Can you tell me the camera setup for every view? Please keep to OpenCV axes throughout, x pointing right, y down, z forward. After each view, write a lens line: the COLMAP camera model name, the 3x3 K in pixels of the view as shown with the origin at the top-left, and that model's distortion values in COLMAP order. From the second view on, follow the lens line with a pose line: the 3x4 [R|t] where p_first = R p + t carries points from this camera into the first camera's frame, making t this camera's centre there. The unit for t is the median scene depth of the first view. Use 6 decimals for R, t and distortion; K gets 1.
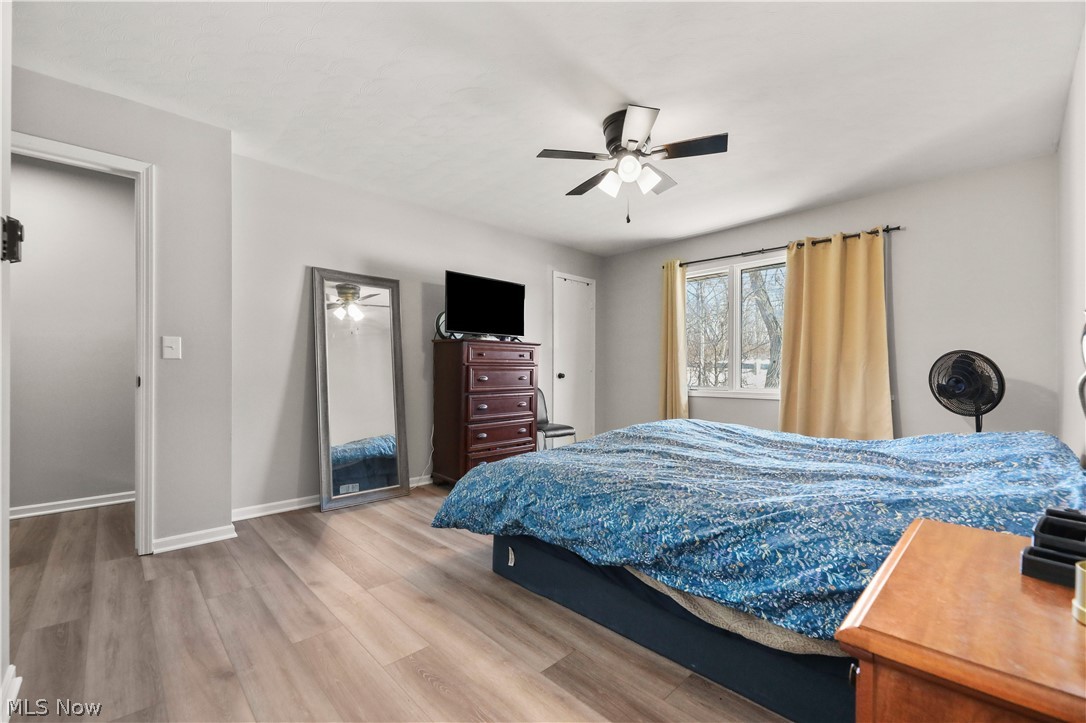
lens RADIAL K [[454.2, 0, 548.2], [0, 454.2, 366.5], [0, 0, 1]] dist [-0.000552, -0.000337]
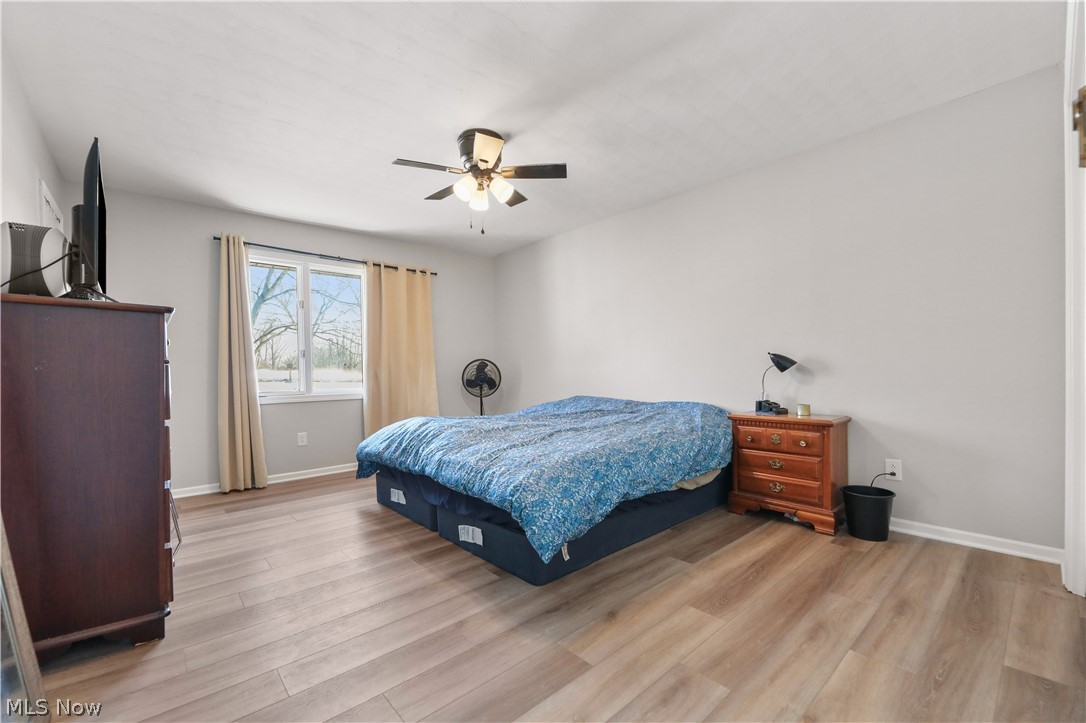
lens RADIAL K [[437.5, 0, 539.8], [0, 437.5, 360.7], [0, 0, 1]] dist [-0.002660, -0.000601]
pose [[0.055883, 0.022450, 0.998185, -1.133509], [-0.001443, 0.999748, -0.022405, 0.012264], [-0.998436, -0.000189, 0.055902, 1.054498]]
